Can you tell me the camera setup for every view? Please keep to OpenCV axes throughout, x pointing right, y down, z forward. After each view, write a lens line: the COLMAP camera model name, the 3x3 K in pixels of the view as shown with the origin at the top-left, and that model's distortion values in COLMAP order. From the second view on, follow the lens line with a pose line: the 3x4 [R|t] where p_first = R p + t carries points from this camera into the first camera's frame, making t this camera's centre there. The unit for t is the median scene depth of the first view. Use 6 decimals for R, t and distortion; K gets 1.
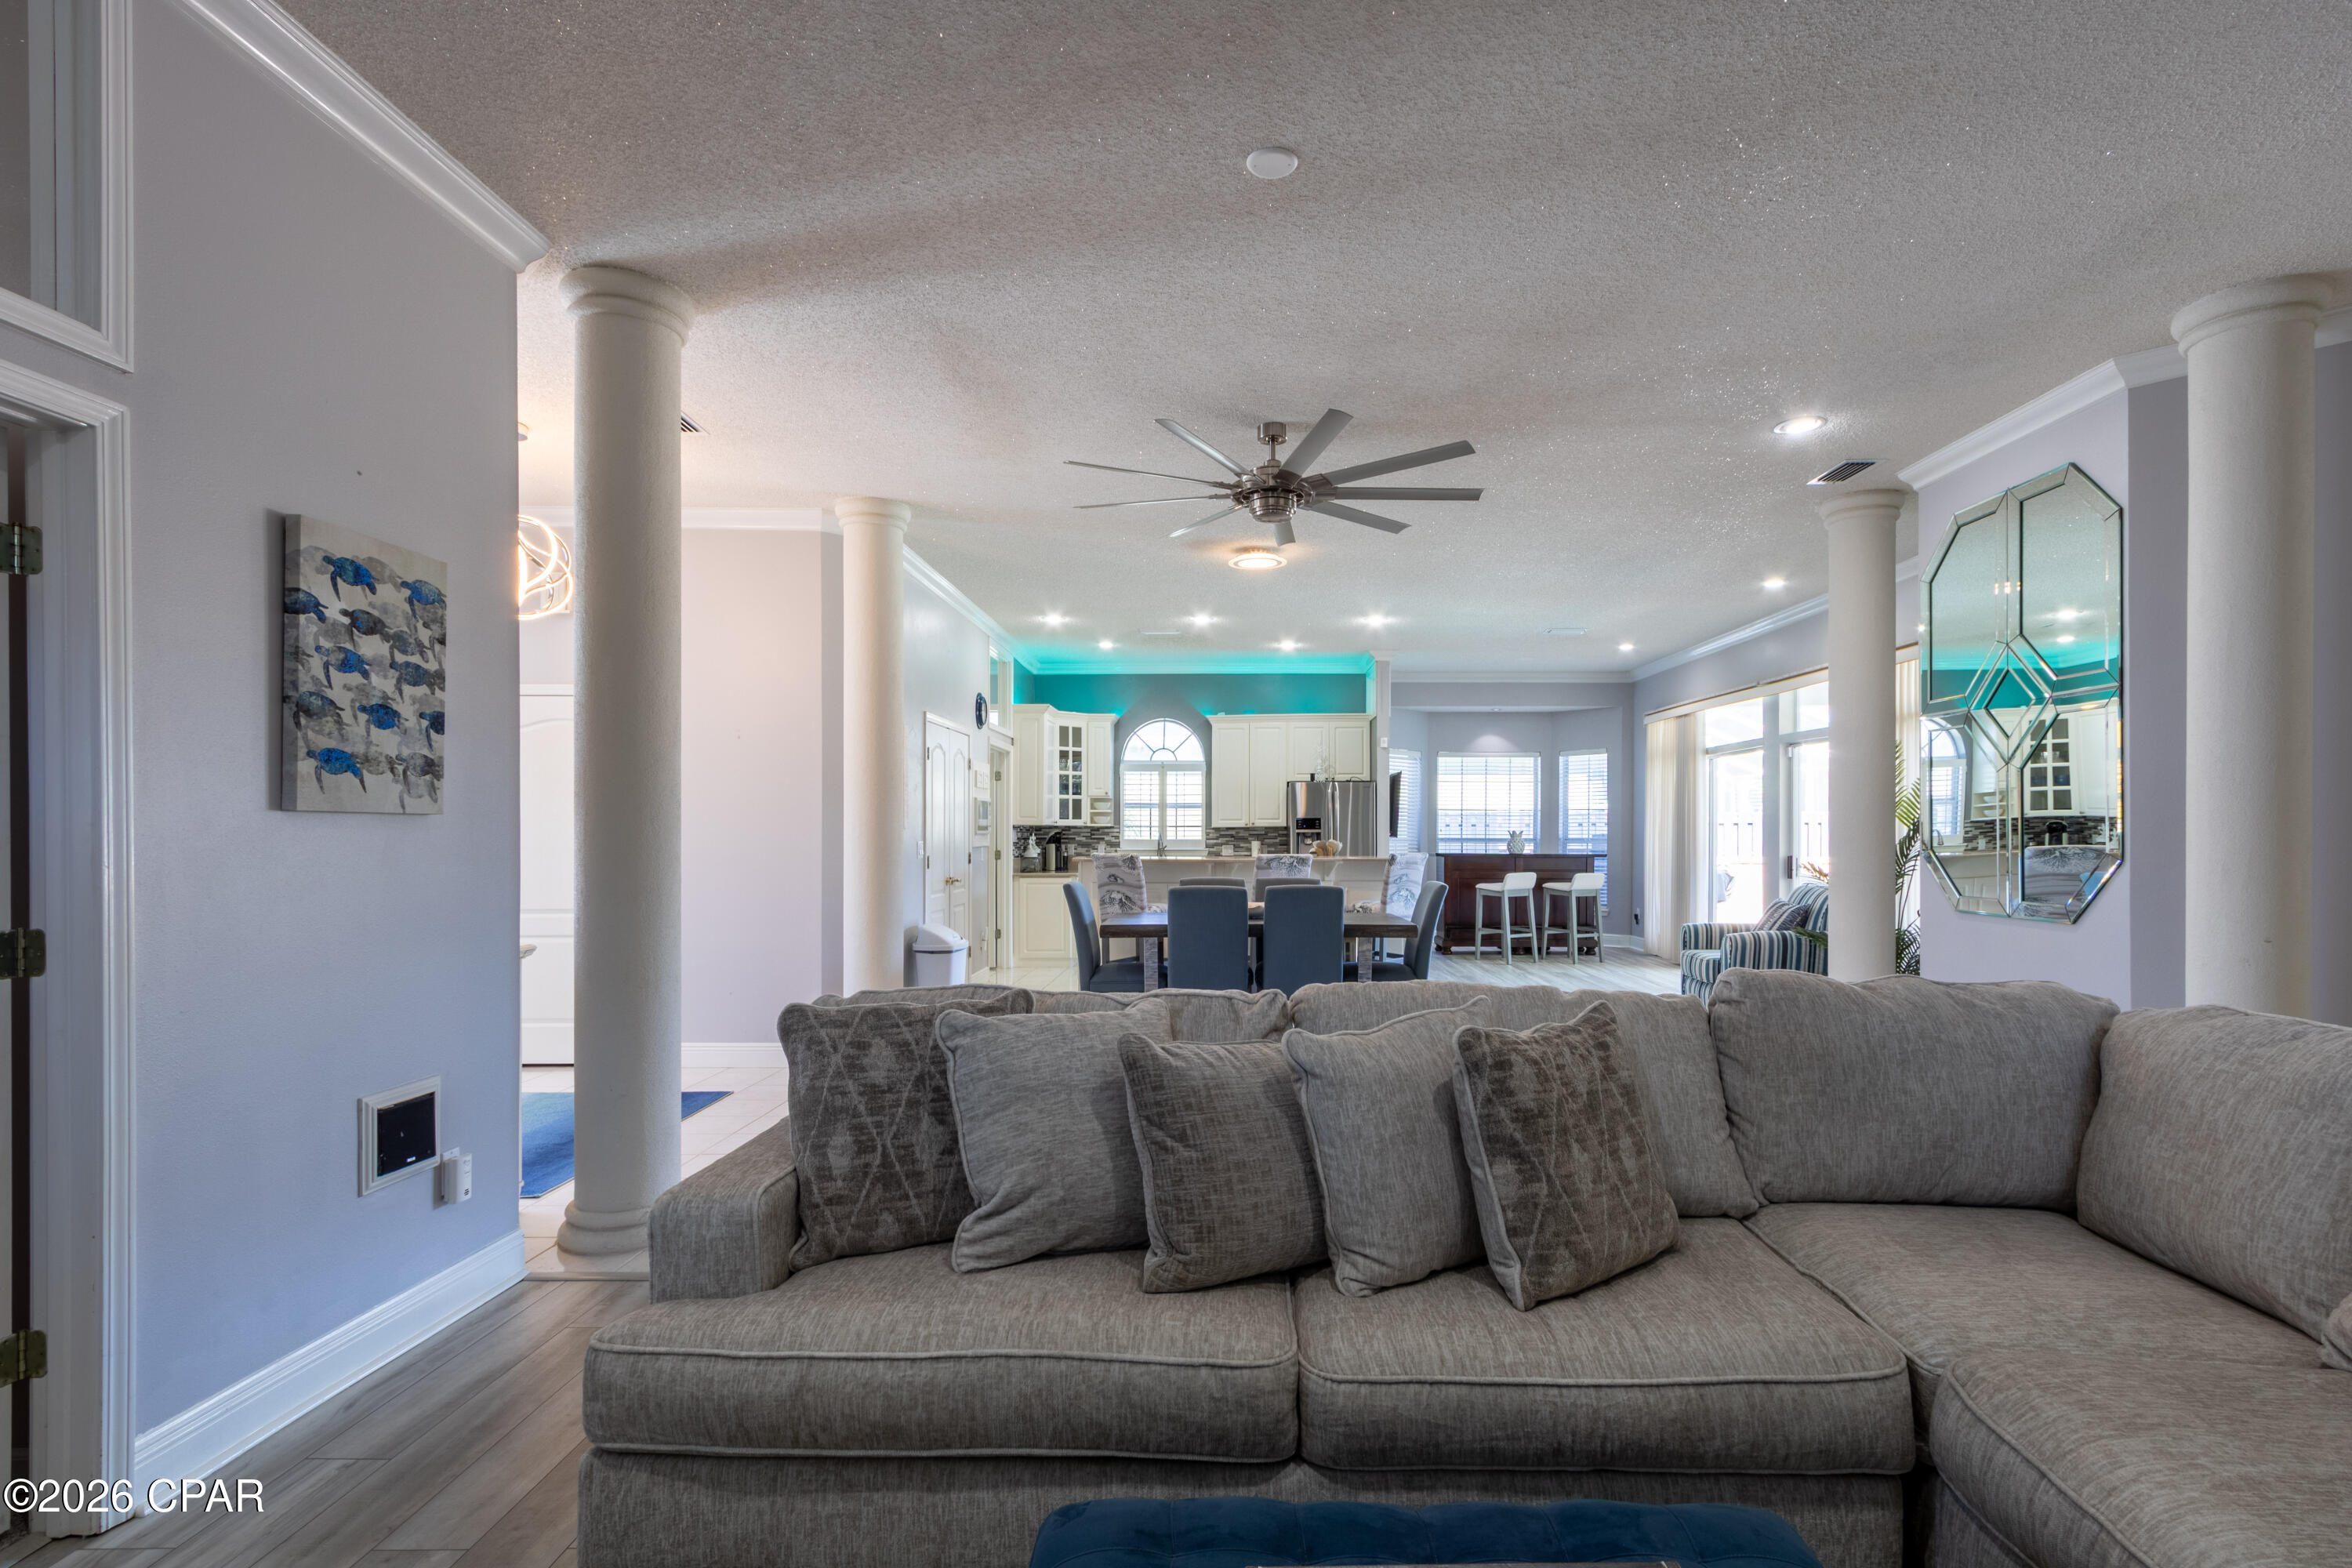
lens RADIAL K [[1132.1, 0, 1227.7], [0, 1132.1, 841.4], [0, 0, 1]] dist [0.001797, 0.000395]
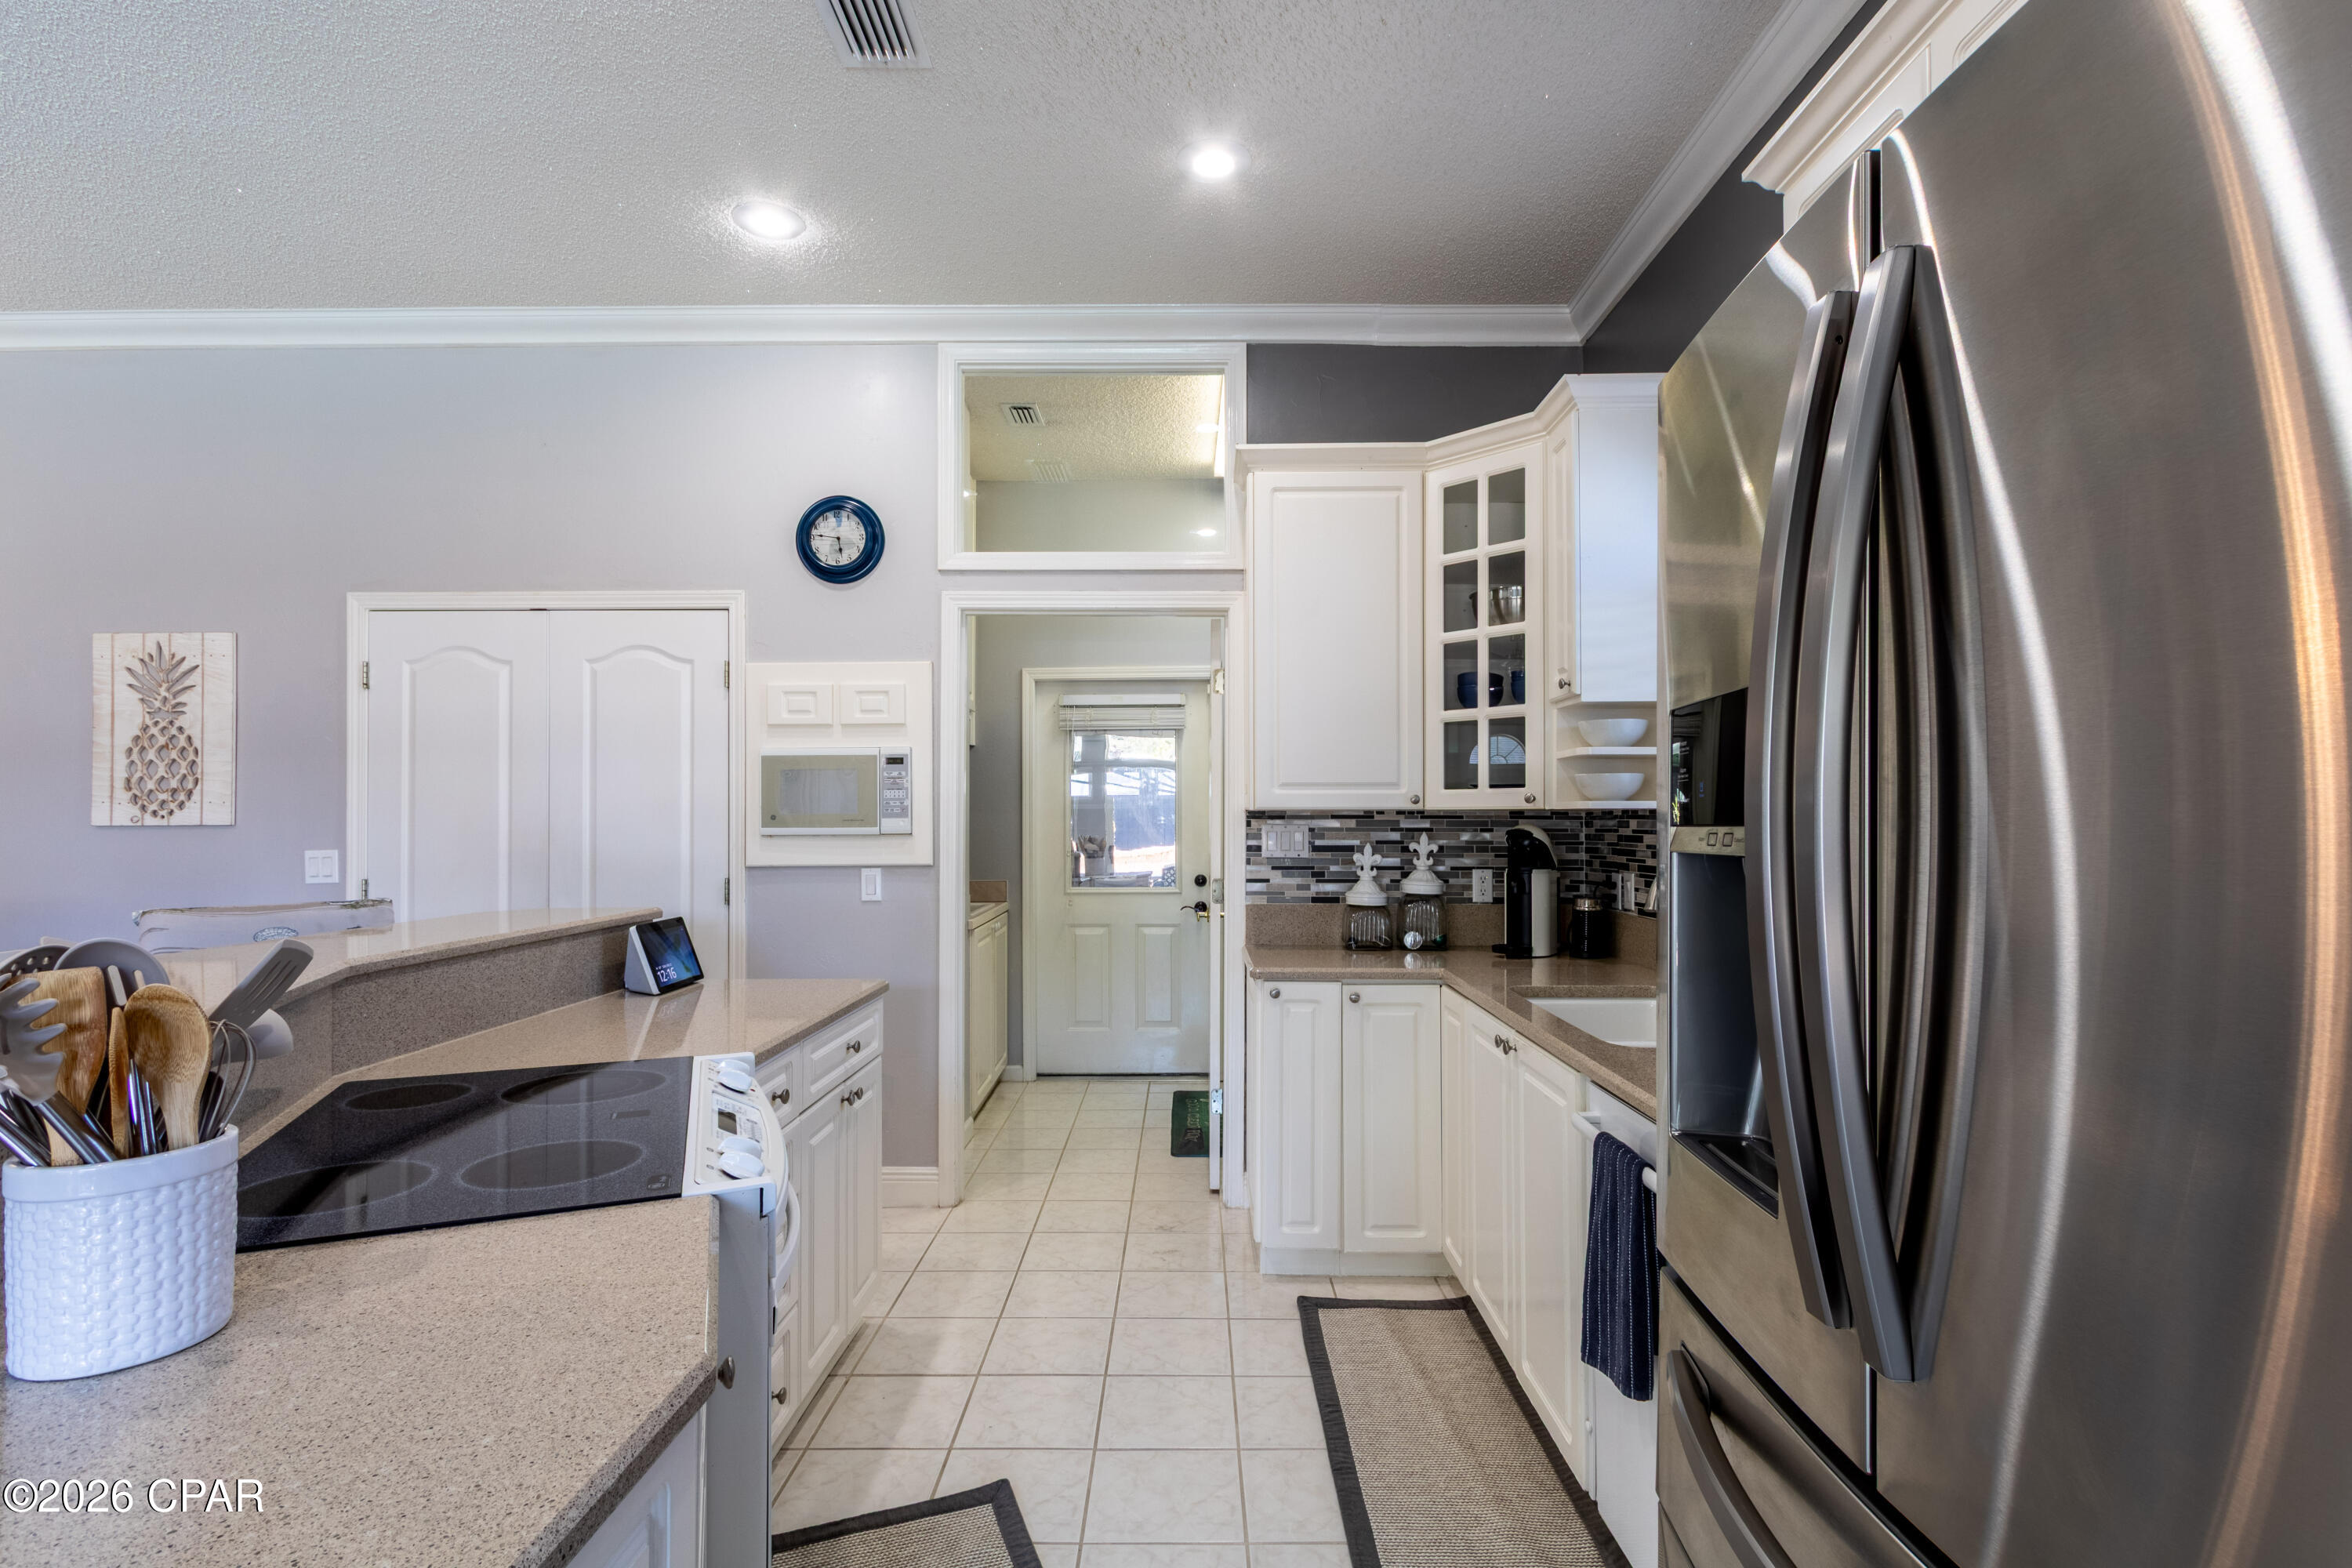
lens RADIAL K [[1137.3, 0, 1164.1], [0, 1137.3, 807.2], [0, 0, 1]] dist [0.003019, -0.000198]
pose [[-0.000892, -0.017428, -0.999848, 0.161228], [-0.006110, 0.999830, -0.017422, -0.008410], [0.999981, 0.006094, -0.000998, 0.917957]]
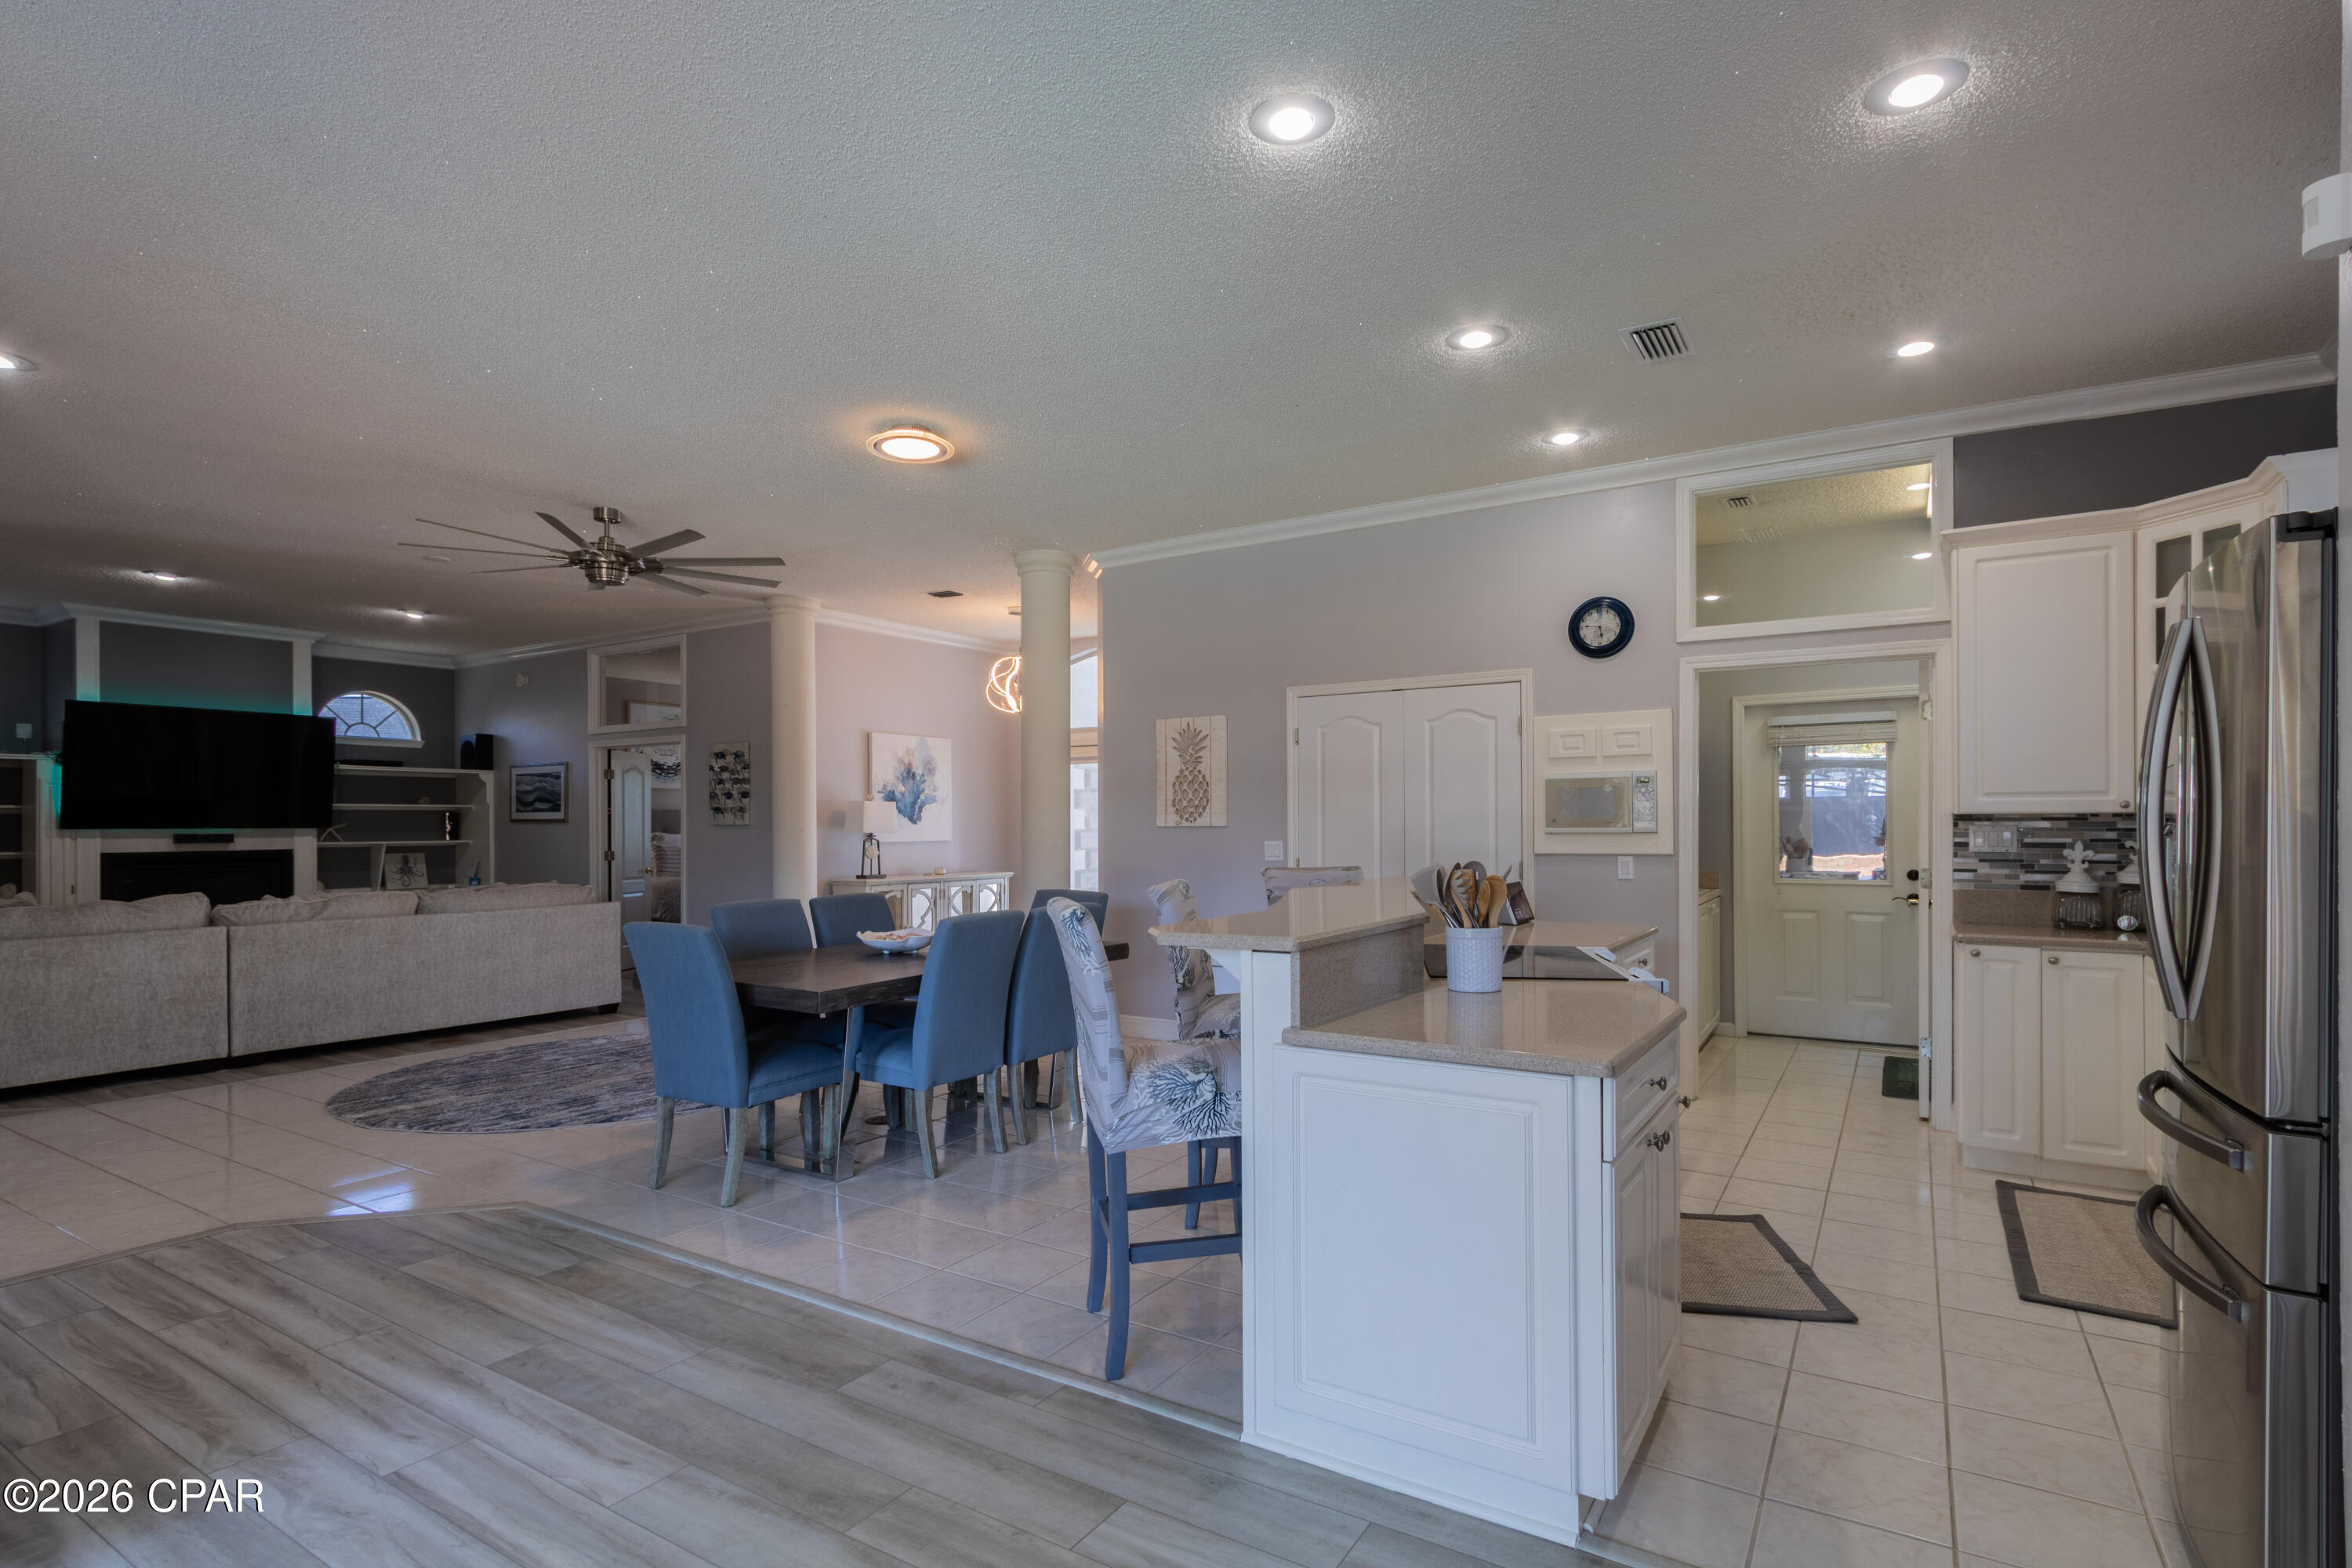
lens RADIAL K [[1163.6, 0, 1098.3], [0, 1163.6, 822.0], [0, 0, 1]] dist [0.010285, -0.001578]
pose [[-0.555410, -0.006102, -0.831554, 0.361074], [-0.006584, 0.999974, -0.002941, -0.007180], [0.831551, 0.003841, -0.555435, 0.919387]]
